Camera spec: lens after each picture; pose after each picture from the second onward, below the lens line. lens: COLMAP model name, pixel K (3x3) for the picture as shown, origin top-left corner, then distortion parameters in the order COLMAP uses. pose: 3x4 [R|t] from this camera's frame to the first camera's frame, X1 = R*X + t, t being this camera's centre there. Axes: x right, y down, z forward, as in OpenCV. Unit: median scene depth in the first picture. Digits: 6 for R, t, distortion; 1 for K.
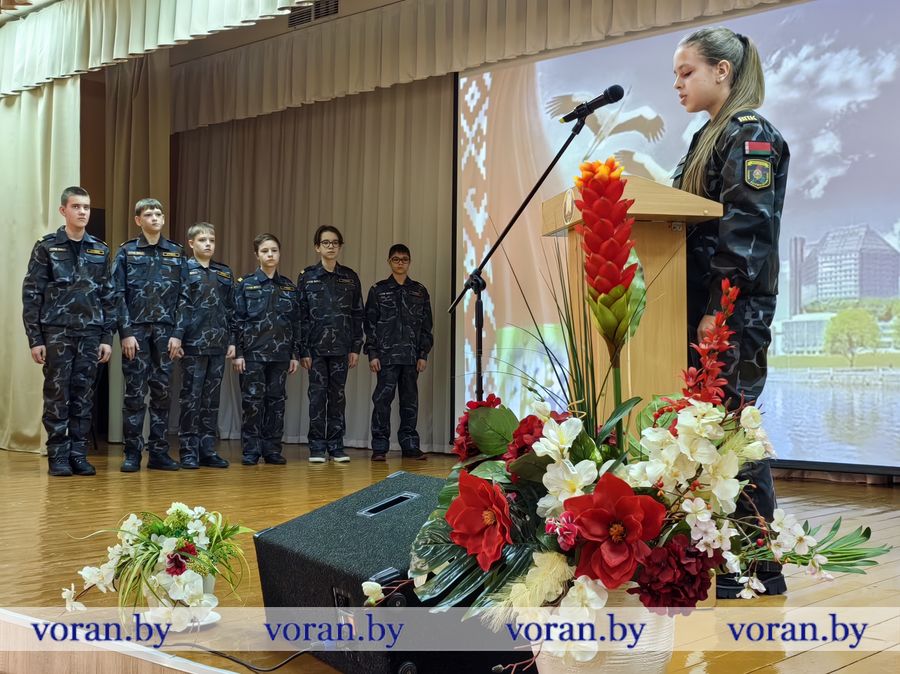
lens RADIAL K [[1177.3, 0, 443.3], [0, 1177.3, 341.4], [0, 0, 1]] dist [0.026637, 0.000000]
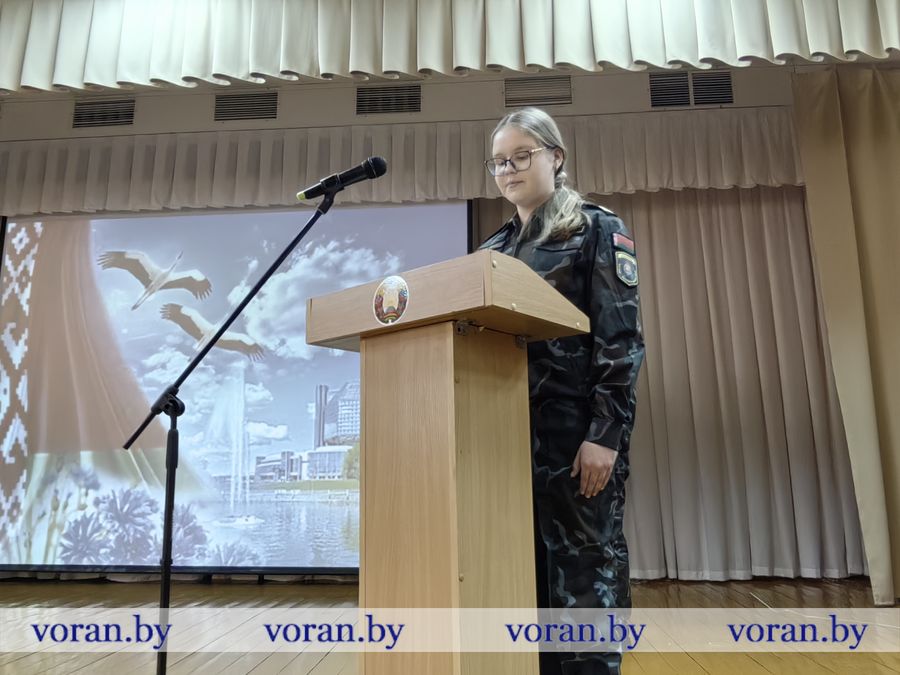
lens RADIAL K [[700.1, 0, 456.4], [0, 700.1, 348.7], [0, 0, 1]] dist [-0.017691, 0.009160]
pose [[0.792605, 0.096718, 0.602015, -0.042463], [-0.001759, 0.987698, -0.156366, -0.009652], [-0.609733, 0.122878, 0.783024, 0.319774]]
